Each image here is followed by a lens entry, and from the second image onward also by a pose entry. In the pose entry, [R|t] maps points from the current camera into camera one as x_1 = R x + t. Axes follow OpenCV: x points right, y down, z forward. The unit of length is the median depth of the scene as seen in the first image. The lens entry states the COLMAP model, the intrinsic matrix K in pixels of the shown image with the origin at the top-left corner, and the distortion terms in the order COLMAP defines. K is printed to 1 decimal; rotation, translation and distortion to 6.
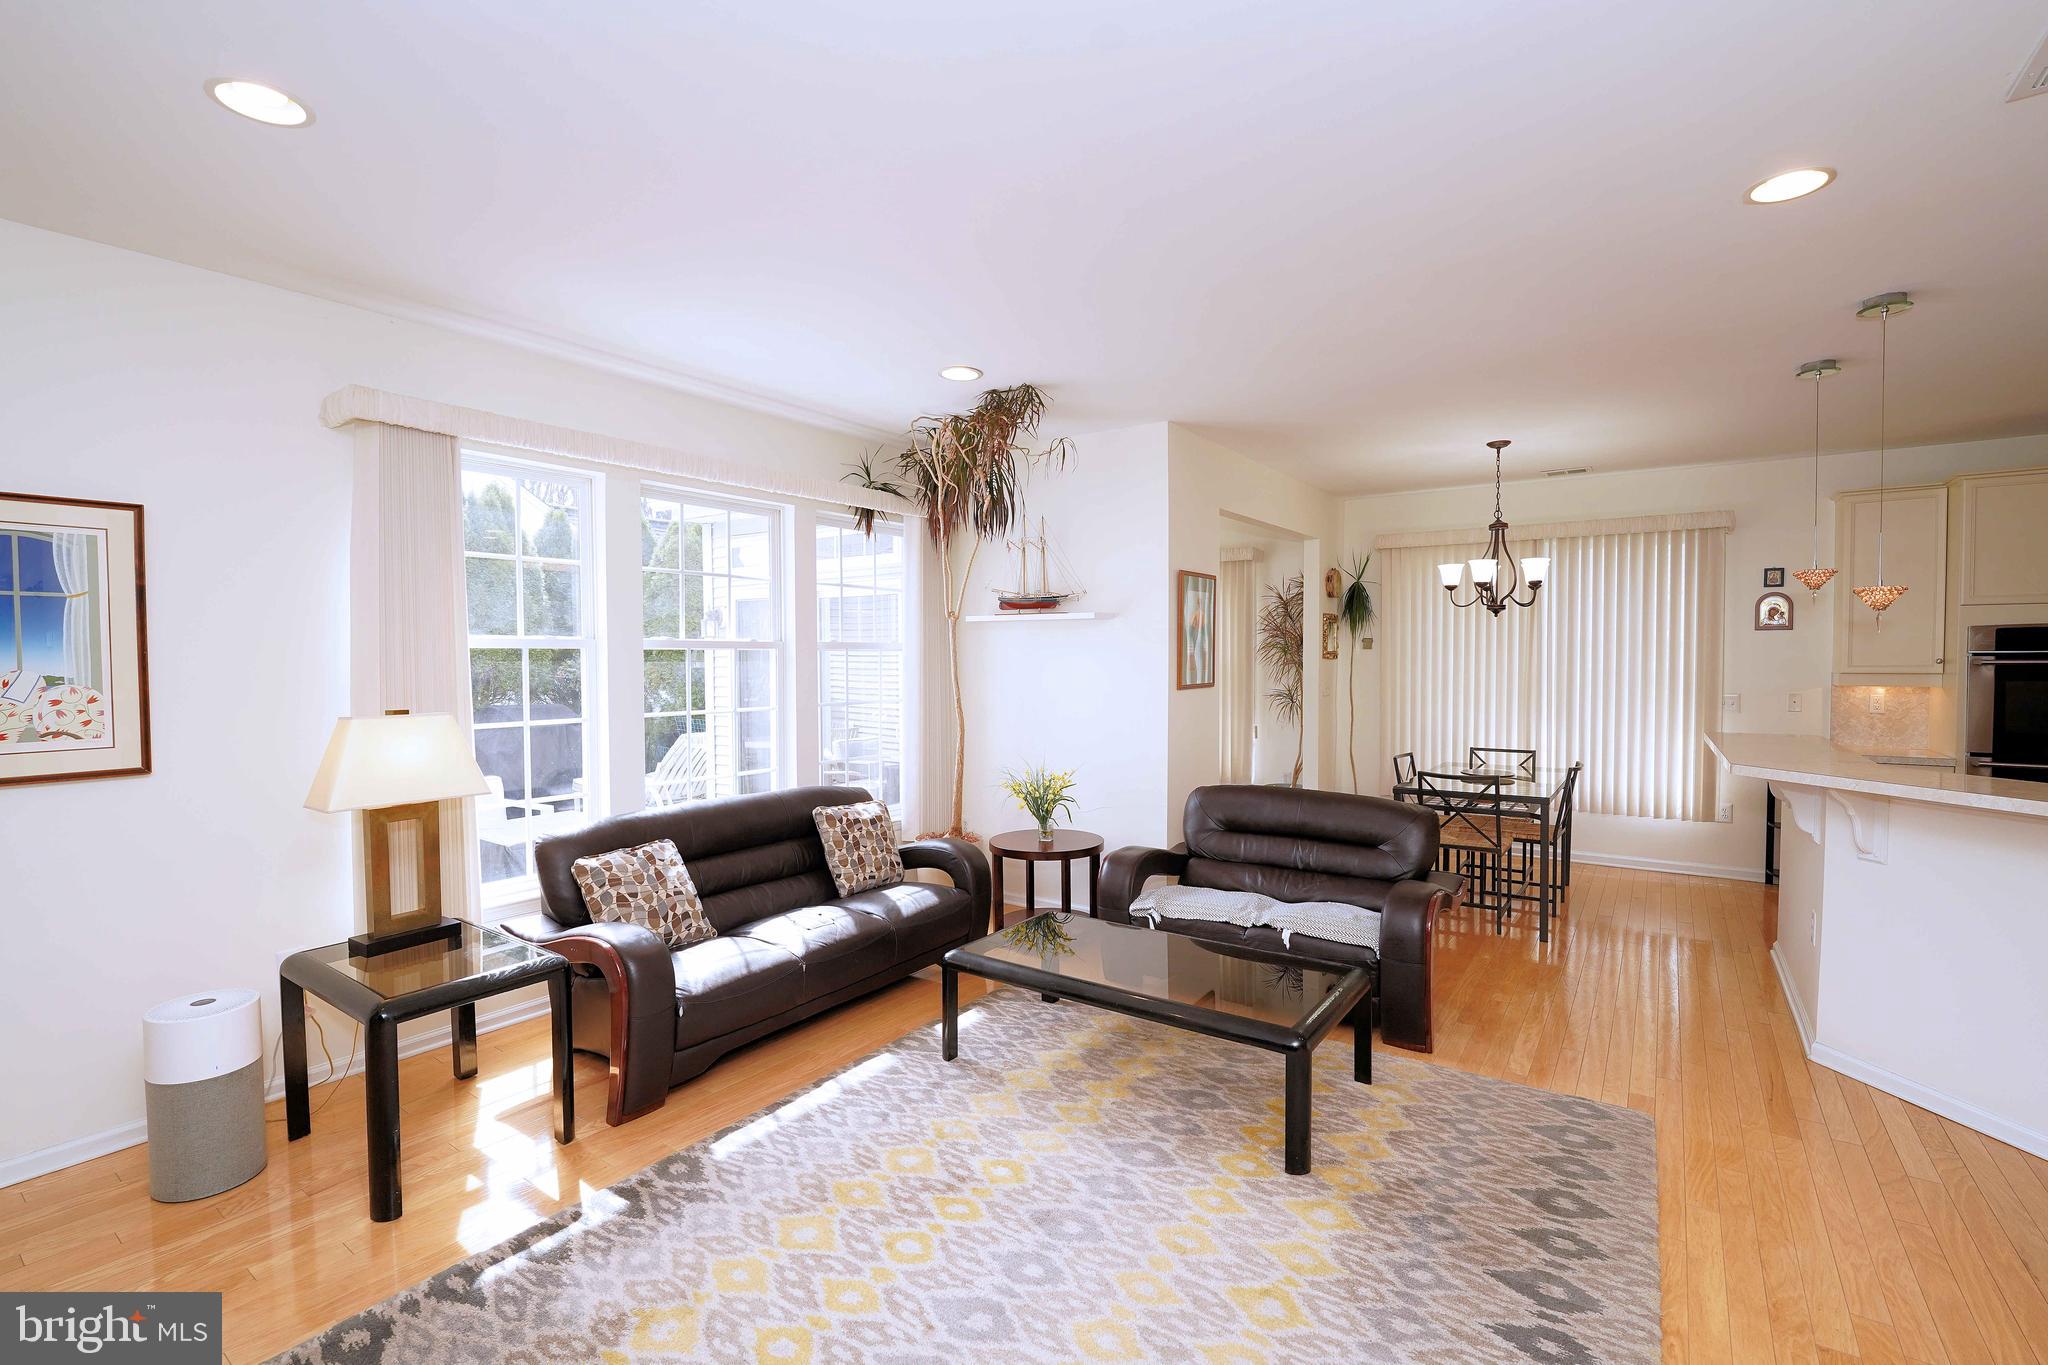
lens RADIAL K [[910.9, 0, 1042.1], [0, 910.9, 676.5], [0, 0, 1]] dist [-0.003988, 0.000446]
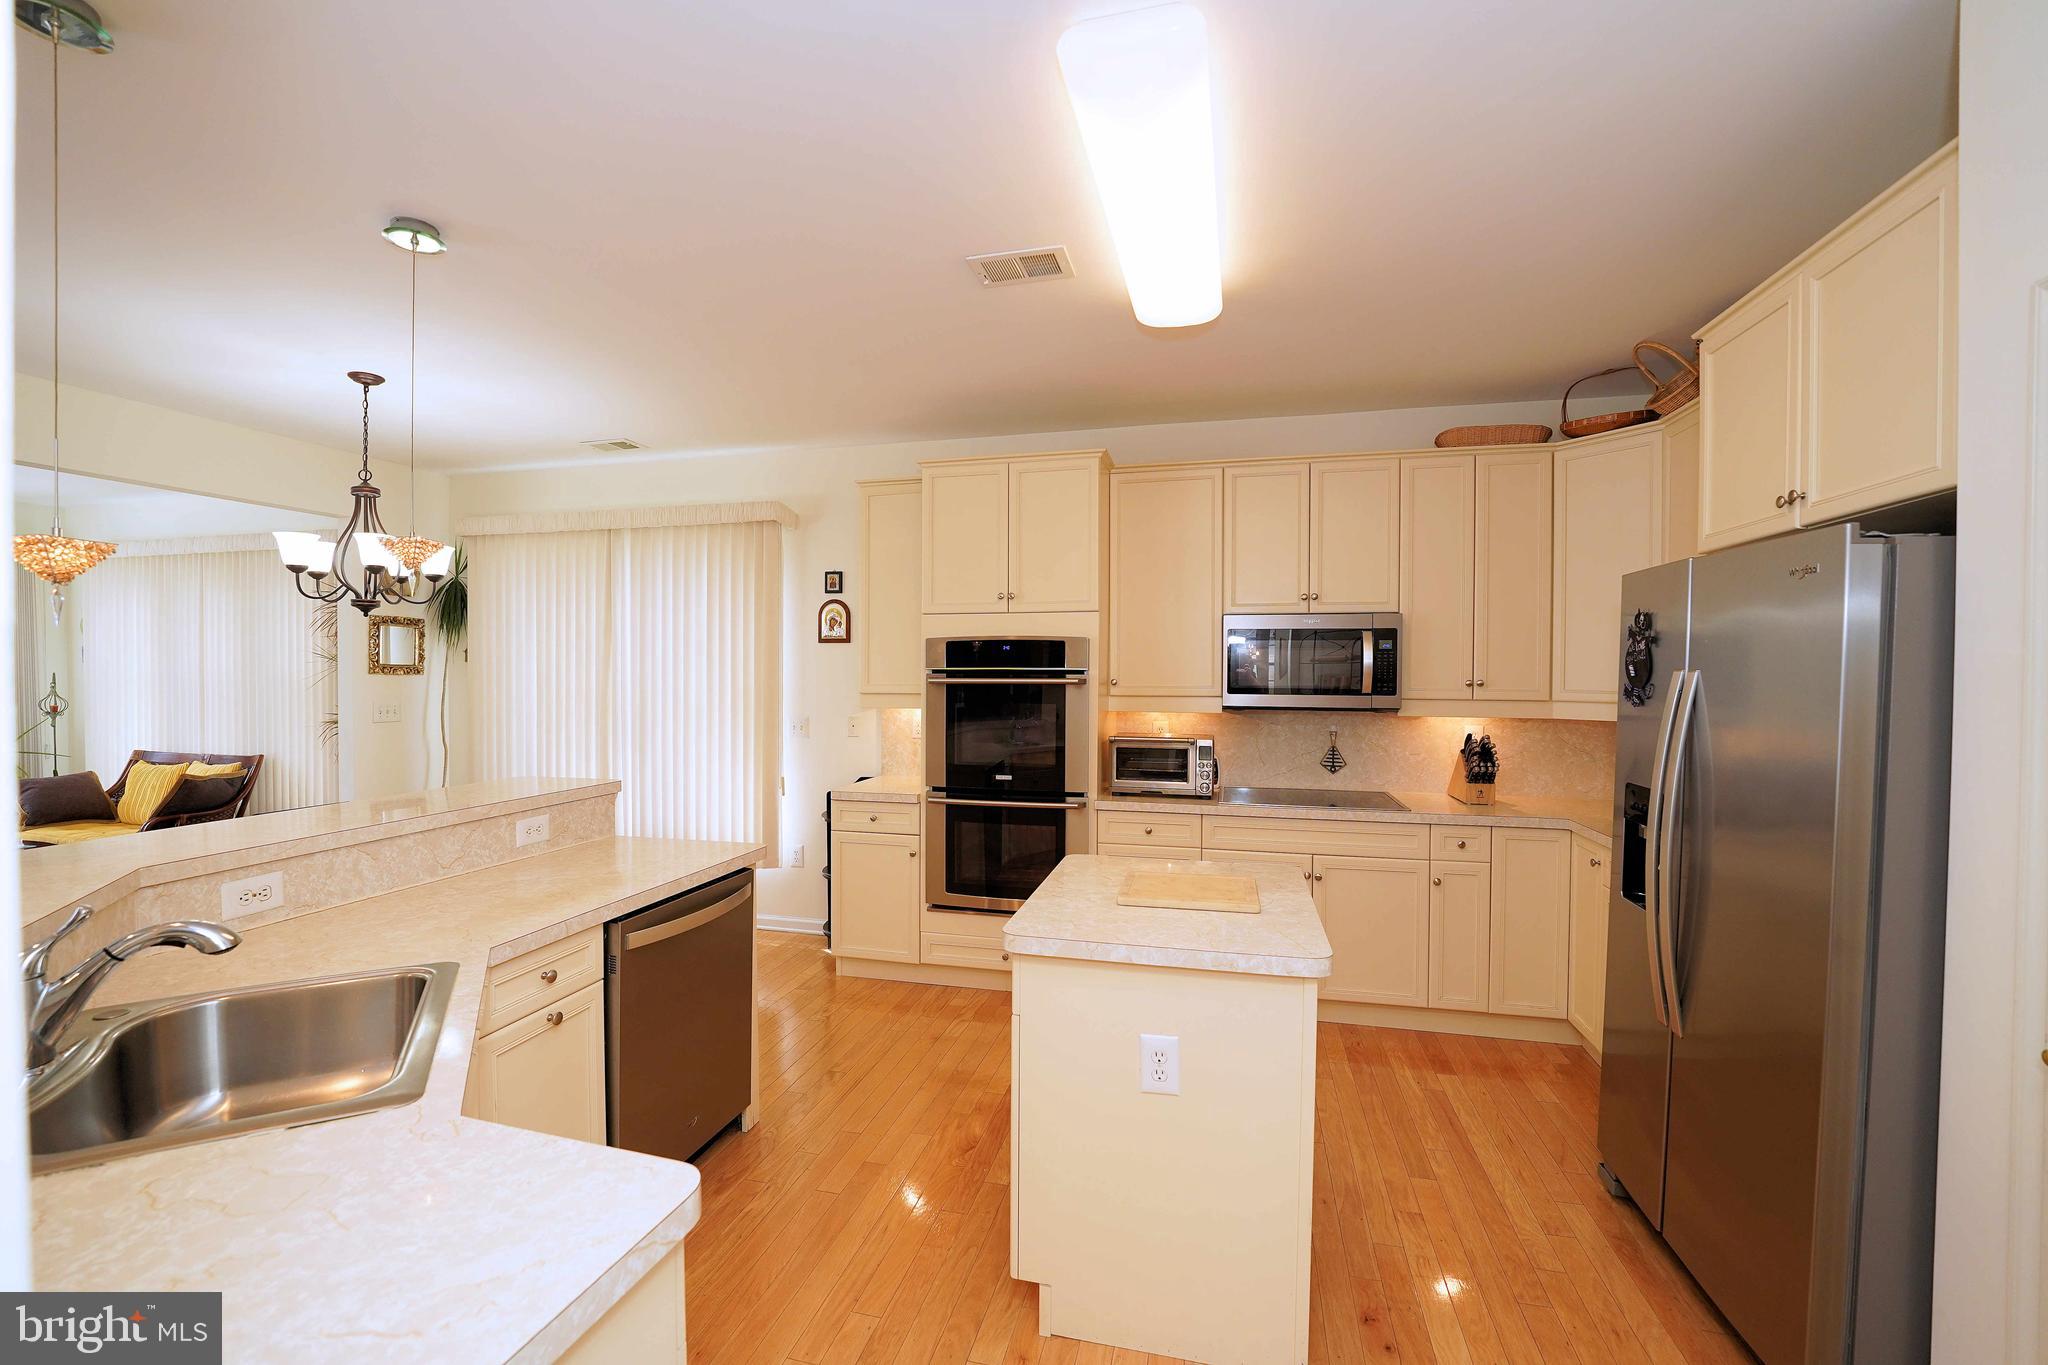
lens RADIAL K [[842.9, 0, 1009.3], [0, 842.9, 680.0], [0, 0, 1]] dist [-0.016393, 0.000016]
pose [[0.945862, 0.002532, 0.324558, 0.773617], [0.001908, 0.999909, -0.013361, -0.005565], [-0.324562, 0.013257, 0.945771, 0.208406]]
